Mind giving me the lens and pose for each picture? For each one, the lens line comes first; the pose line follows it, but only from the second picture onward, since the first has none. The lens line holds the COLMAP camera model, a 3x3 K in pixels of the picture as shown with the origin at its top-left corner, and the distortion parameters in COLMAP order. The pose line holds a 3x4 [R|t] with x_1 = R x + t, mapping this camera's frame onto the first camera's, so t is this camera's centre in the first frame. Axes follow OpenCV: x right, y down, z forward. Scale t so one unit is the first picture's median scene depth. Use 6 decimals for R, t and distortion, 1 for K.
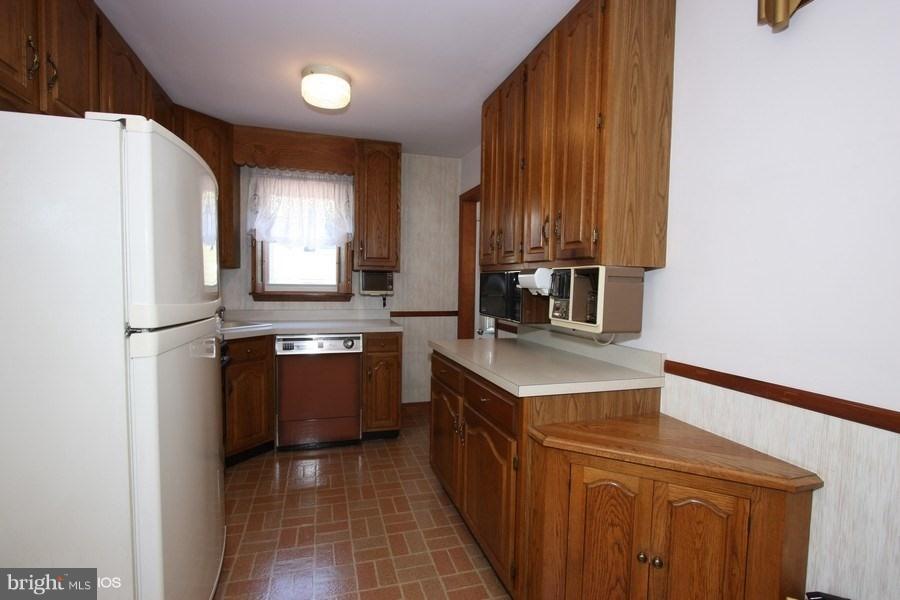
lens RADIAL K [[423.7, 0, 448.3], [0, 423.7, 303.1], [0, 0, 1]] dist [-0.016388, 0.002432]
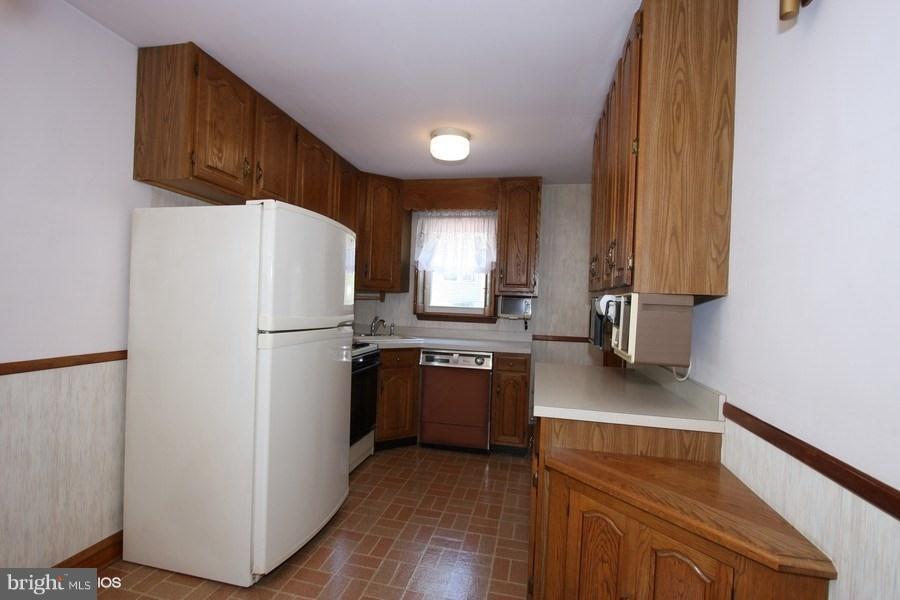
lens RADIAL K [[423.7, 0, 451.0], [0, 423.7, 303.0], [0, 0, 1]] dist [-0.016388, 0.002432]
pose [[0.872370, 0.017787, -0.488523, 0.446551], [-0.046136, 0.997873, -0.046055, -0.002238], [0.486665, 0.062716, 0.871335, -0.038329]]
